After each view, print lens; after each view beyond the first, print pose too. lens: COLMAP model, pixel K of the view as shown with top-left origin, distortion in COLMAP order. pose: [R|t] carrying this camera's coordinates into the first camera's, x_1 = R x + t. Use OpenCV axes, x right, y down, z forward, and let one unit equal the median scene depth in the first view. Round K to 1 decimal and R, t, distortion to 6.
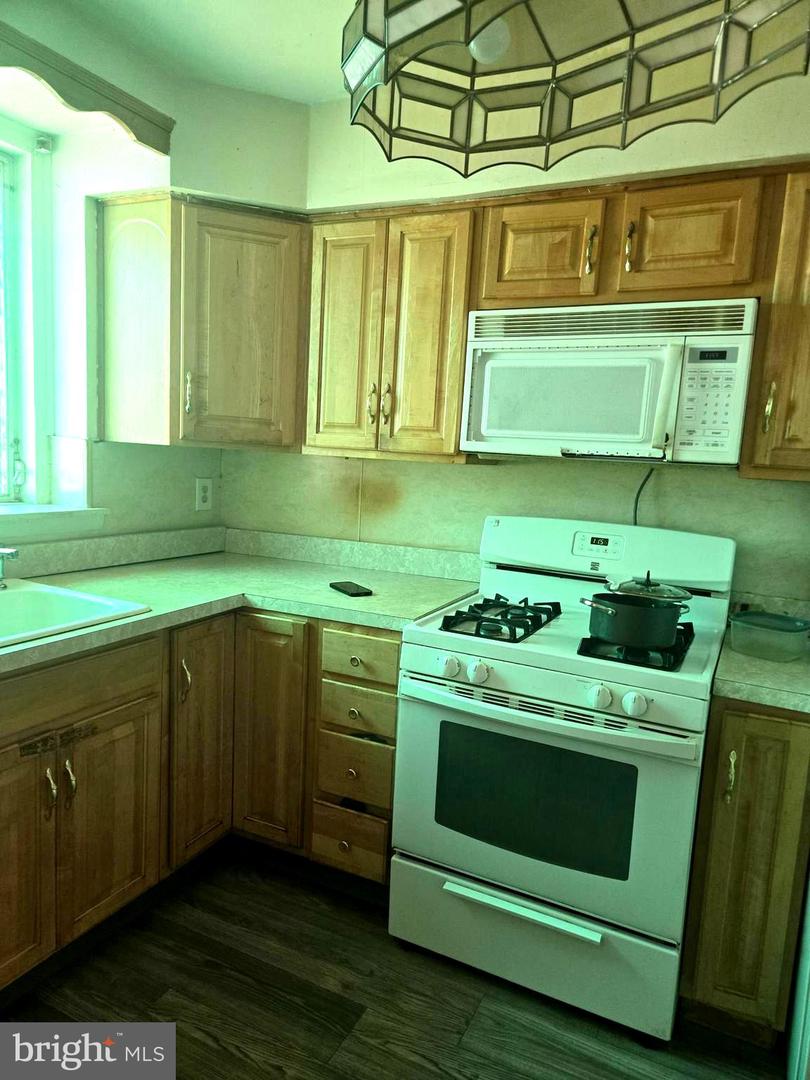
lens RADIAL K [[720.9, 0, 409.6], [0, 720.9, 549.2], [0, 0, 1]] dist [0.069542, -0.051105]
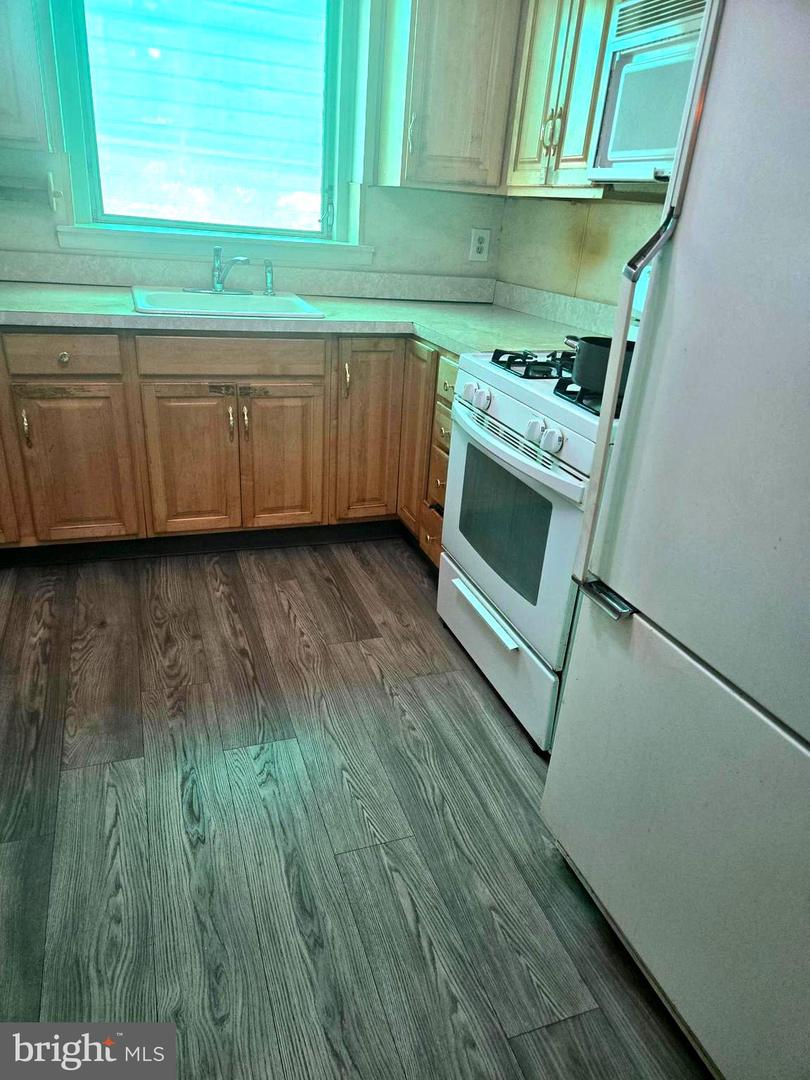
lens RADIAL K [[720.9, 0, 406.7], [0, 720.9, 554.2], [0, 0, 1]] dist [0.069542, -0.051105]
pose [[0.721860, 0.298134, -0.624527, 0.639702], [-0.128740, 0.944544, 0.302097, 0.064372], [0.679958, -0.137670, 0.720211, 0.086025]]
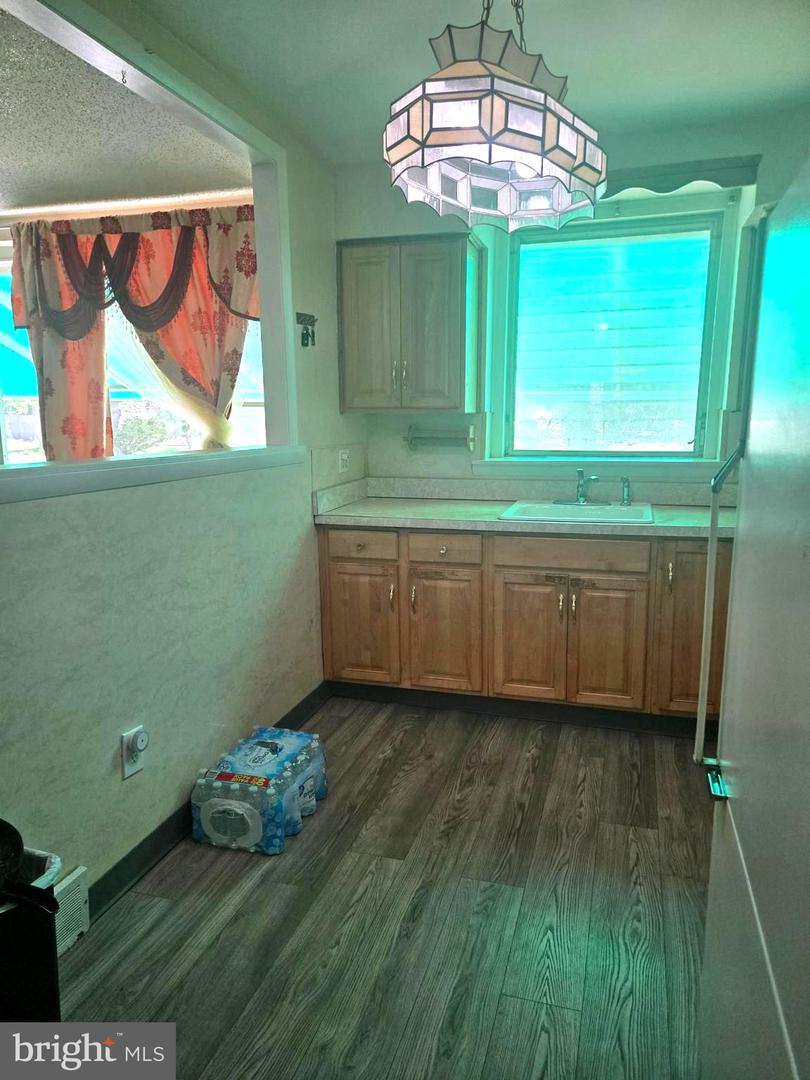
lens RADIAL K [[720.9, 0, 425.6], [0, 720.9, 555.5], [0, 0, 1]] dist [0.069542, -0.051105]
pose [[0.177258, 0.136544, -0.974646, 0.922627], [-0.118772, 0.986058, 0.116541, 0.026966], [0.976971, 0.095103, 0.191005, 0.247657]]
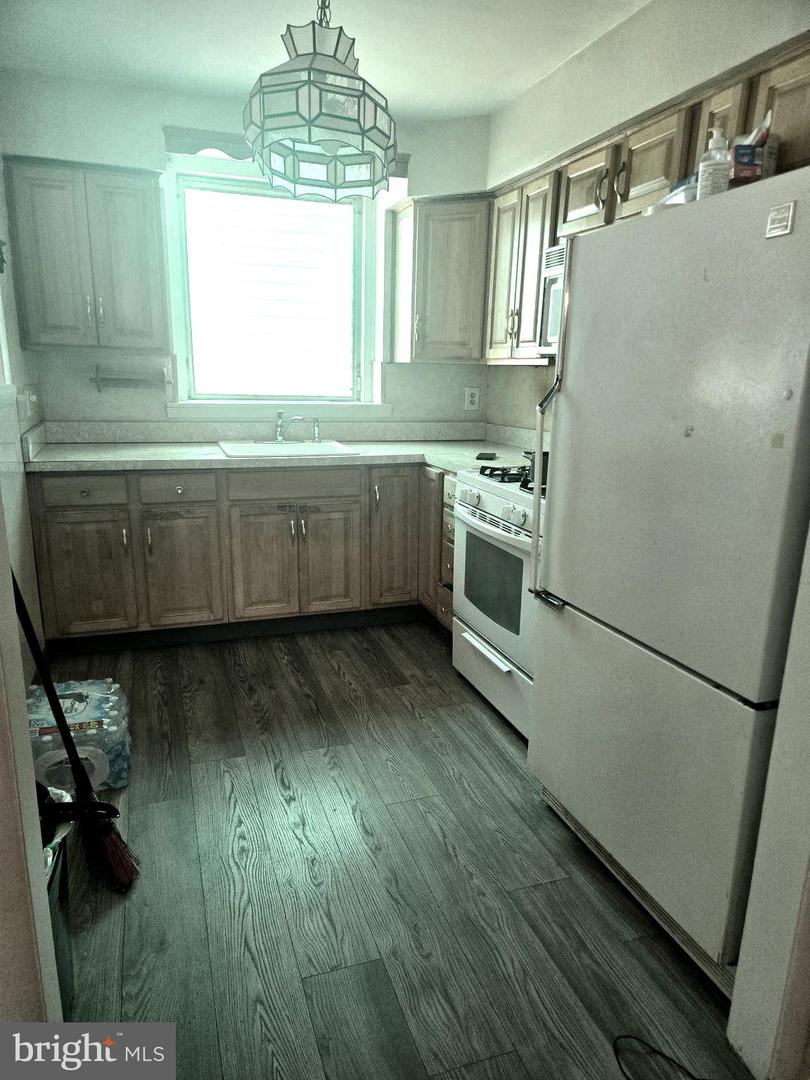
lens RADIAL K [[720.9, 0, 404.5], [0, 720.9, 564.3], [0, 0, 1]] dist [0.069542, -0.051105]
pose [[0.710175, 0.146420, -0.688631, 0.912484], [-0.077430, 0.988444, 0.130316, 0.100140], [0.699754, -0.039226, 0.713306, -0.194098]]
